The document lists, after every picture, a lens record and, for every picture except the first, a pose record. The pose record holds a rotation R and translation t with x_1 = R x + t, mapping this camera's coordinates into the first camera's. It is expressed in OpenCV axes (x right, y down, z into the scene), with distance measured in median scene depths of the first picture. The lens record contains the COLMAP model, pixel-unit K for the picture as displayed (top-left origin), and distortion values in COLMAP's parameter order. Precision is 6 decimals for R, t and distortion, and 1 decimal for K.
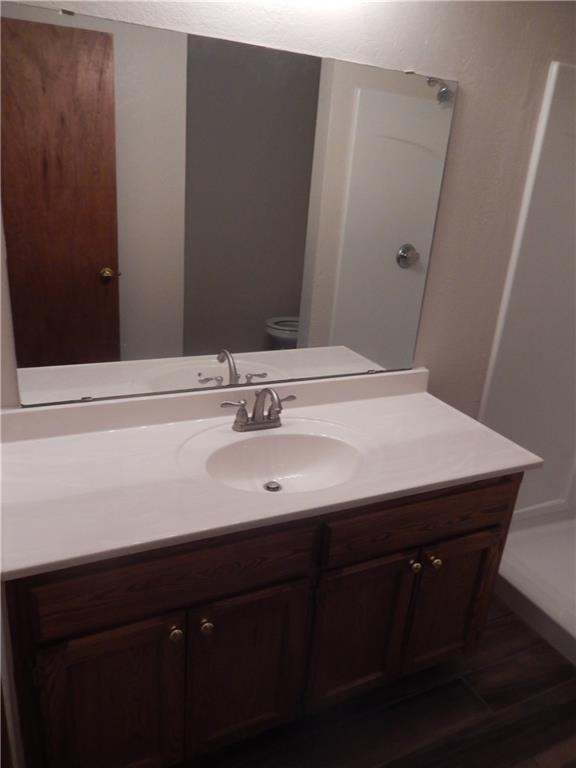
lens RADIAL K [[568.7, 0, 287.4], [0, 568.7, 382.9], [0, 0, 1]] dist [-0.004848, -0.000513]
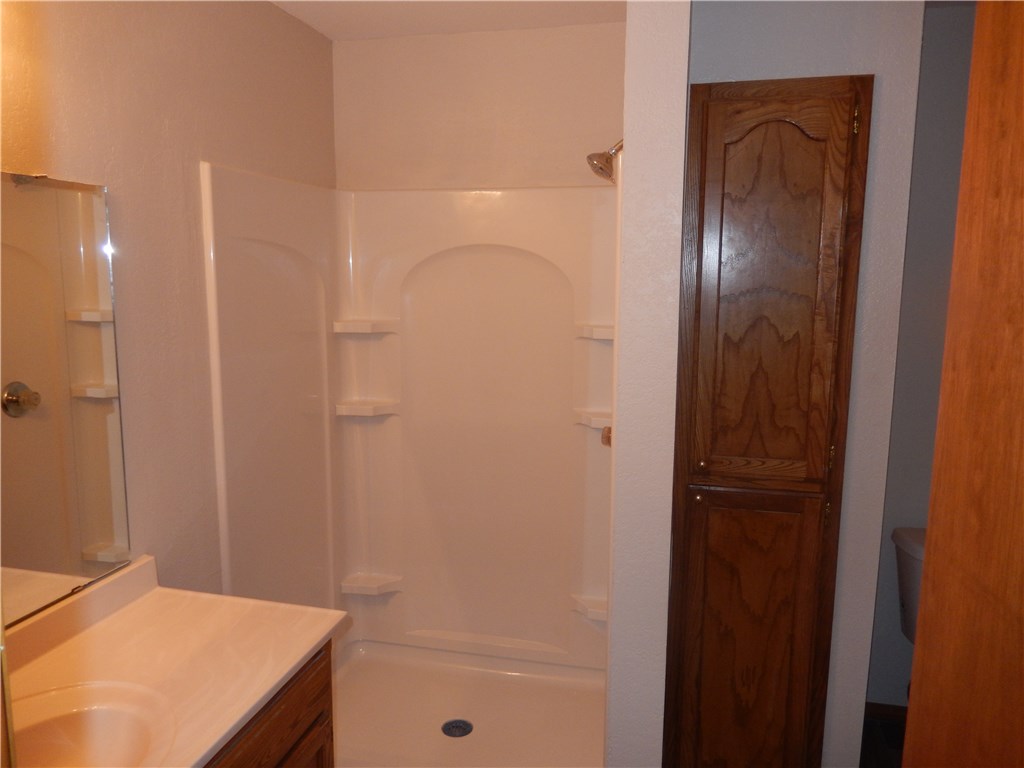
lens RADIAL K [[758.3, 0, 511.7], [0, 758.3, 384.9], [0, 0, 1]] dist [-0.004848, -0.000513]
pose [[0.611322, -0.185875, 0.769244, -0.172080], [0.299206, 0.954161, -0.007223, -0.087623], [-0.732640, 0.234578, 0.638914, 0.003817]]
